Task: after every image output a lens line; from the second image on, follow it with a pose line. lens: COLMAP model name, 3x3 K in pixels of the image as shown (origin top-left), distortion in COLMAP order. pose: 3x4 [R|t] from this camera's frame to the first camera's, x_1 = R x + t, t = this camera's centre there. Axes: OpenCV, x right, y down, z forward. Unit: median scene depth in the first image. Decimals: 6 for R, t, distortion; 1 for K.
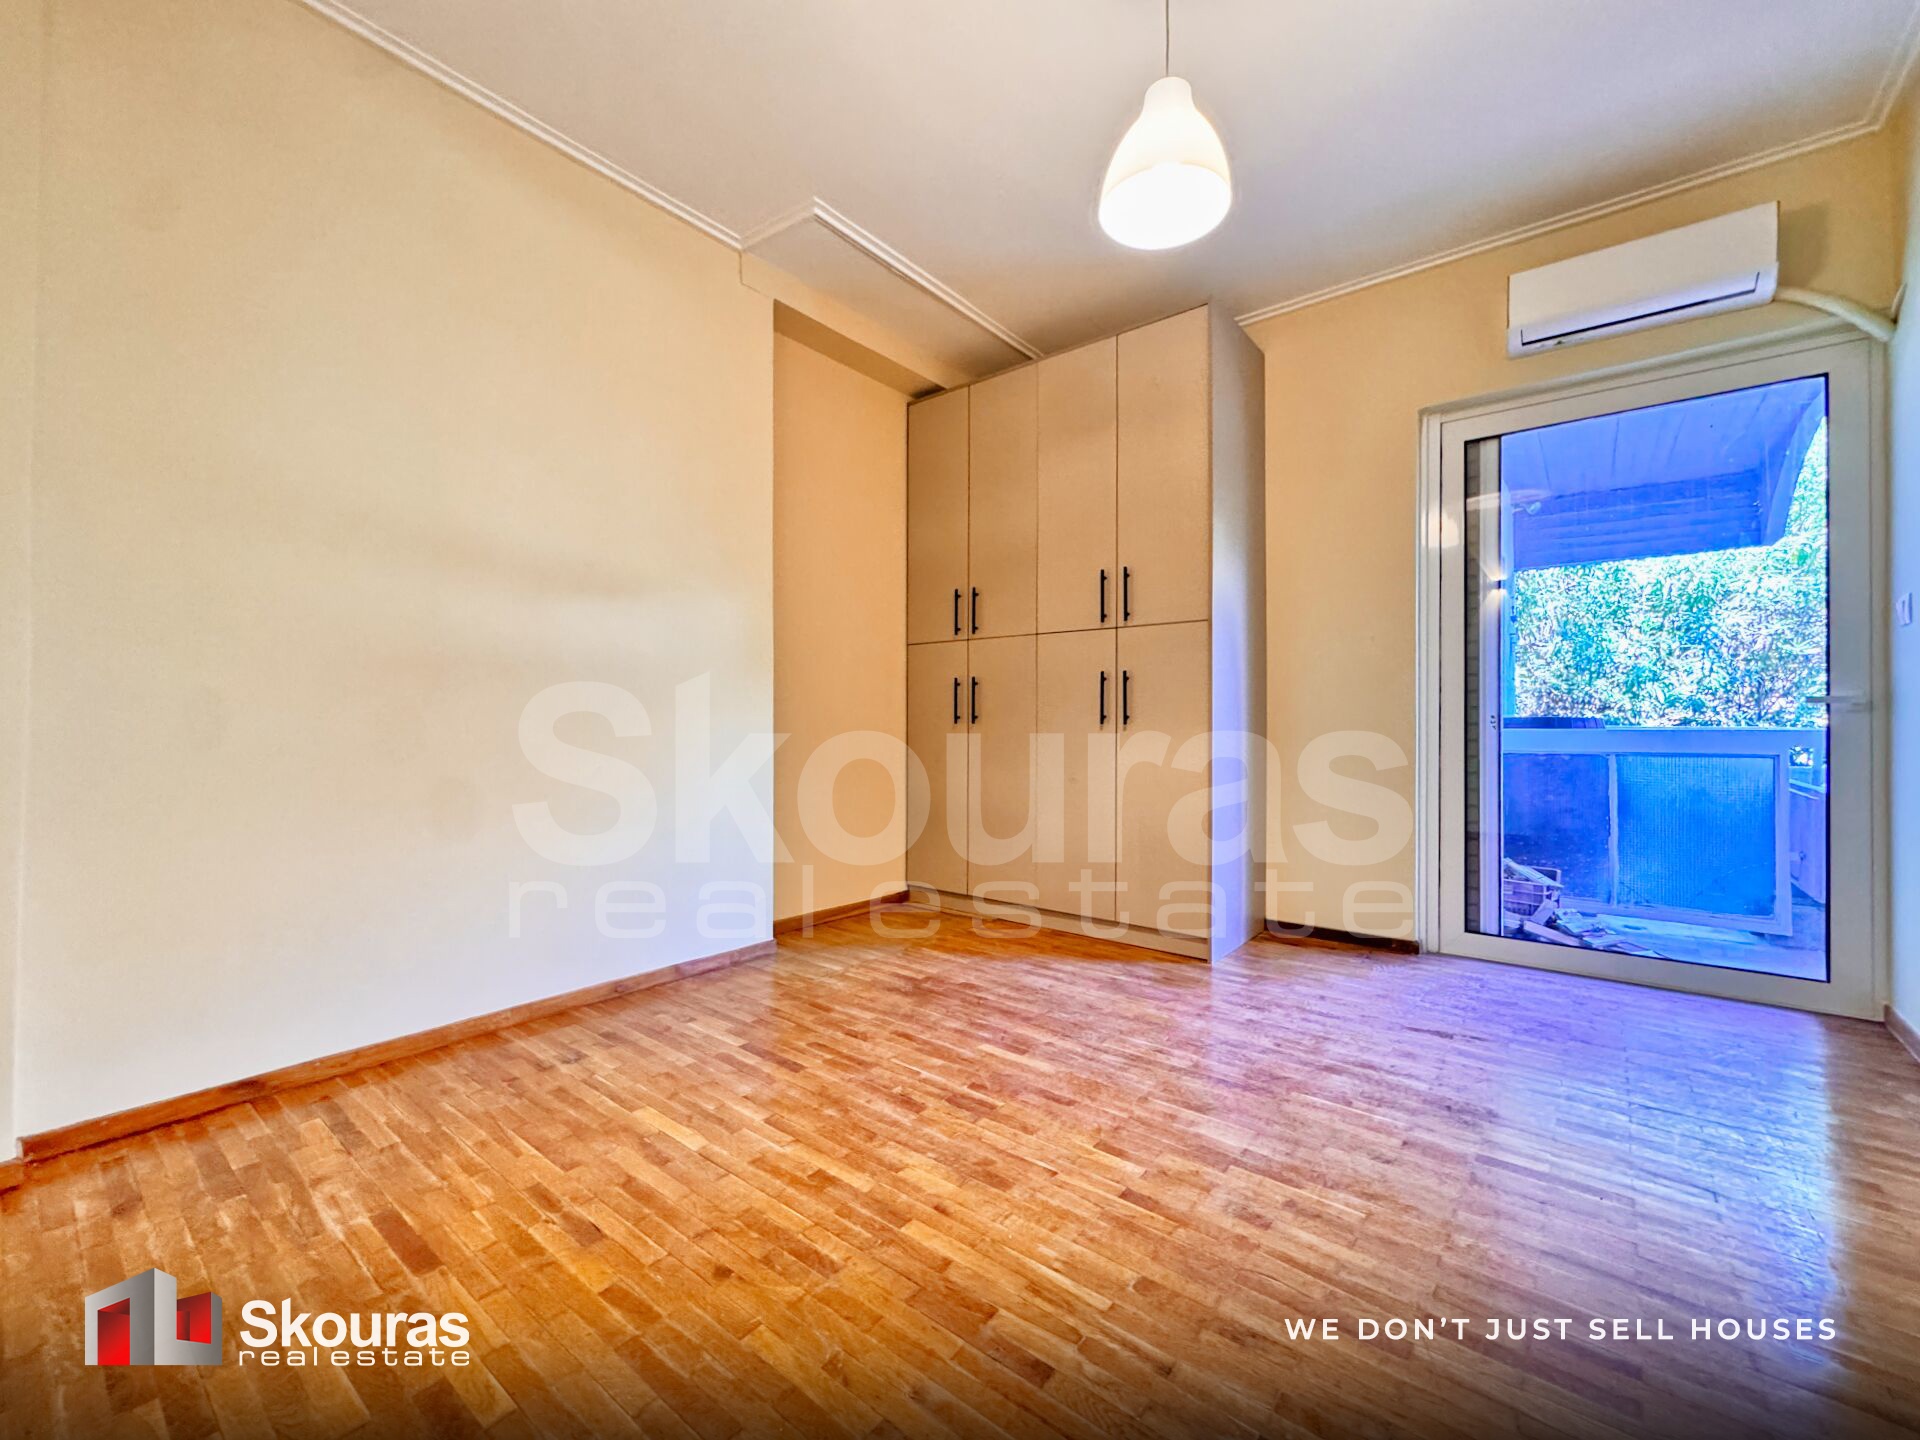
lens RADIAL K [[782.8, 0, 967.2], [0, 782.8, 721.7], [0, 0, 1]] dist [-0.002020, 0.000135]
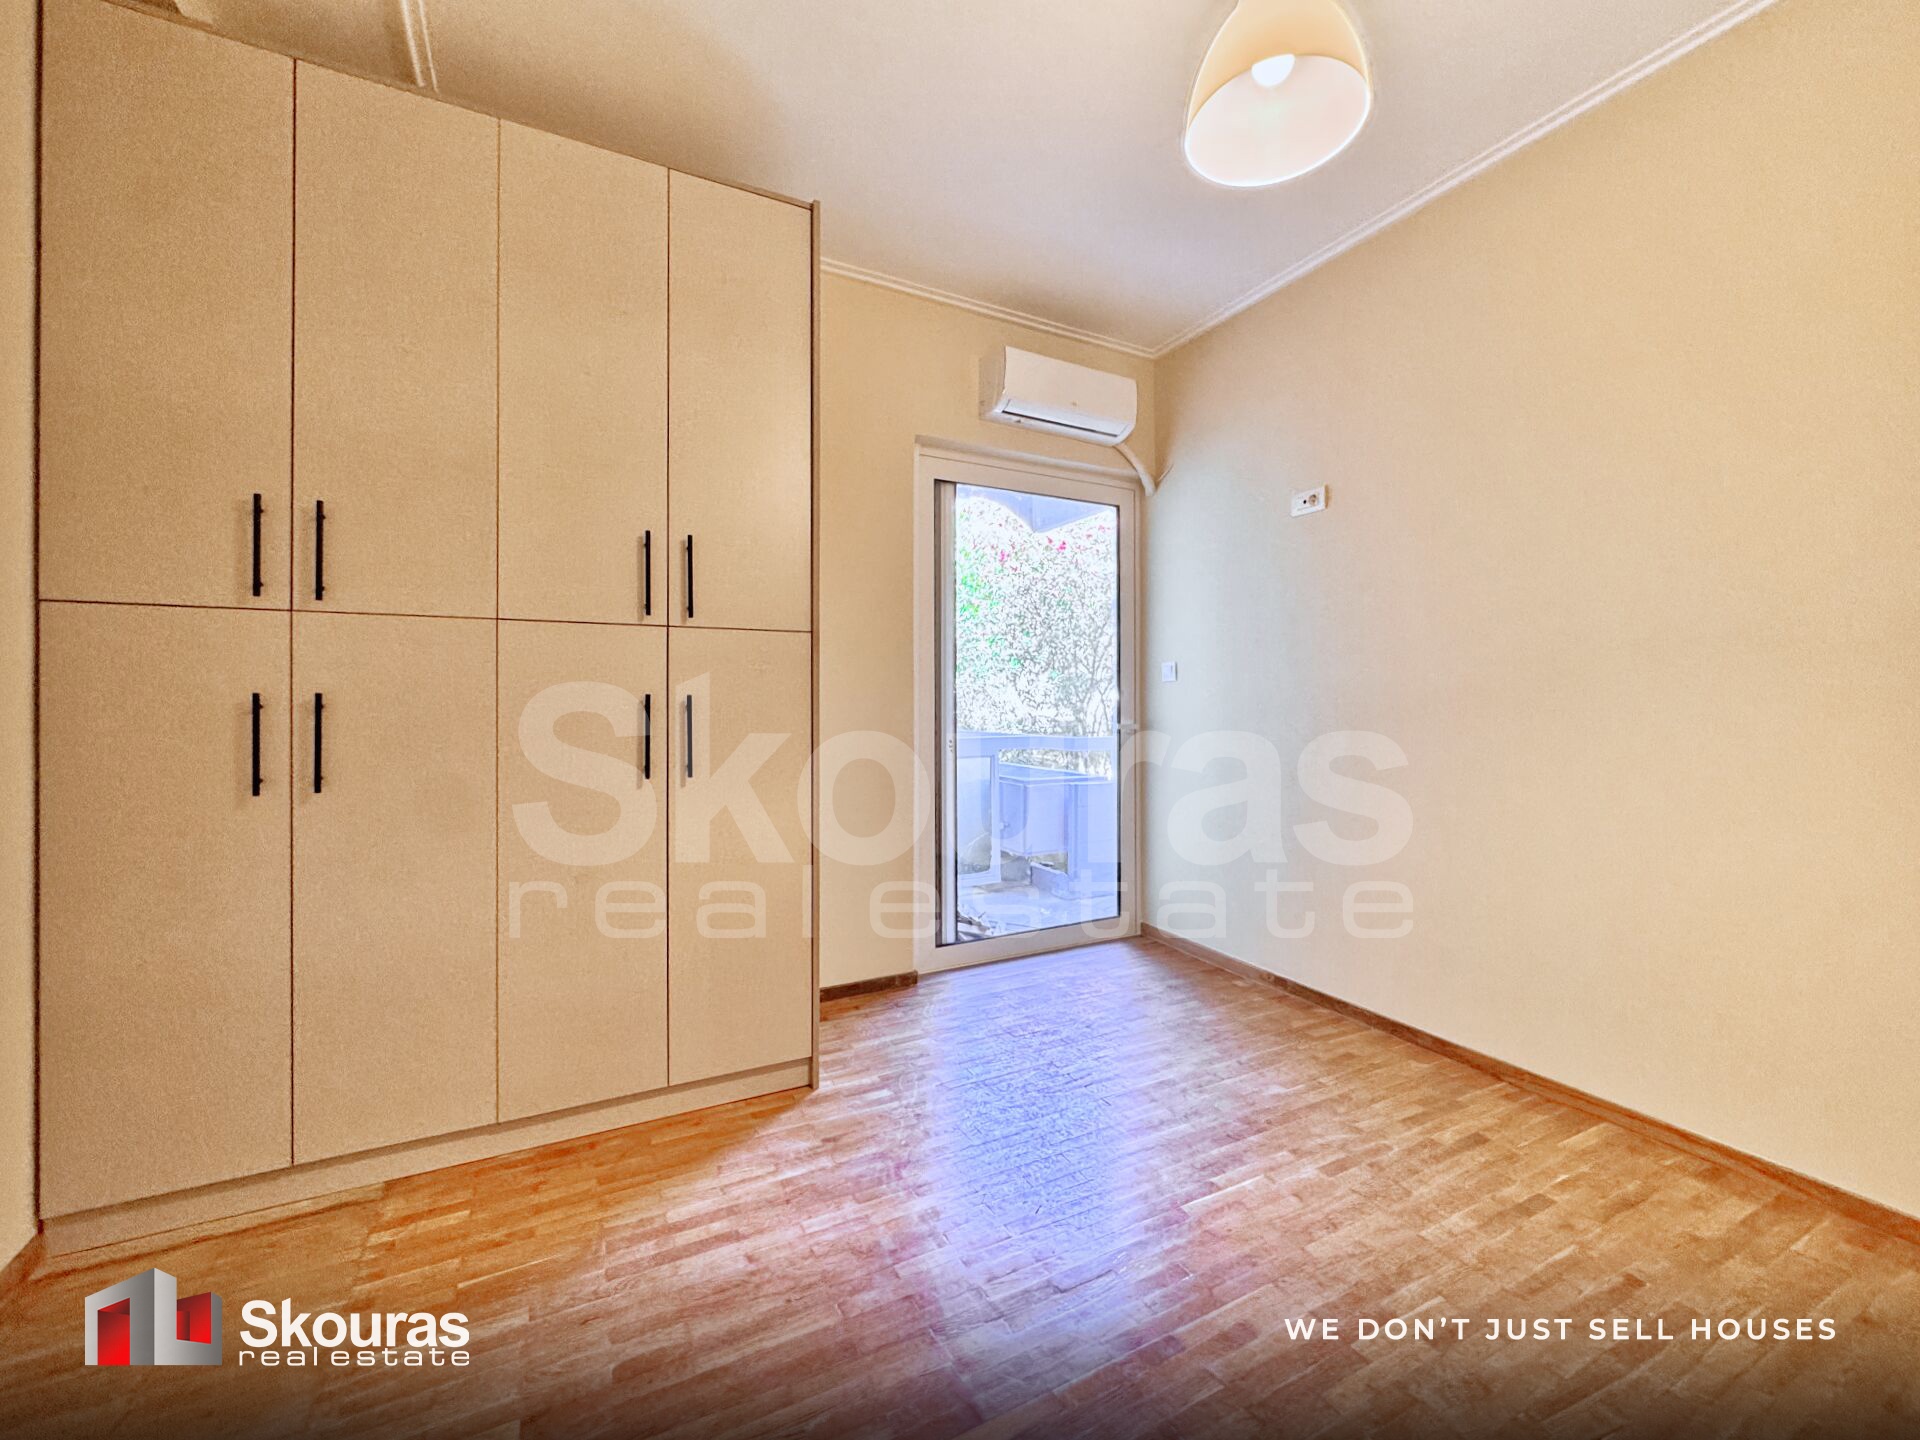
lens RADIAL K [[782.8, 0, 958.4], [0, 782.8, 705.9], [0, 0, 1]] dist [-0.002020, 0.000135]
pose [[0.413049, -0.003615, 0.910702, -0.321477], [0.002287, 0.999993, 0.002932, -0.062282], [-0.910706, 0.000872, 0.413054, 0.572416]]
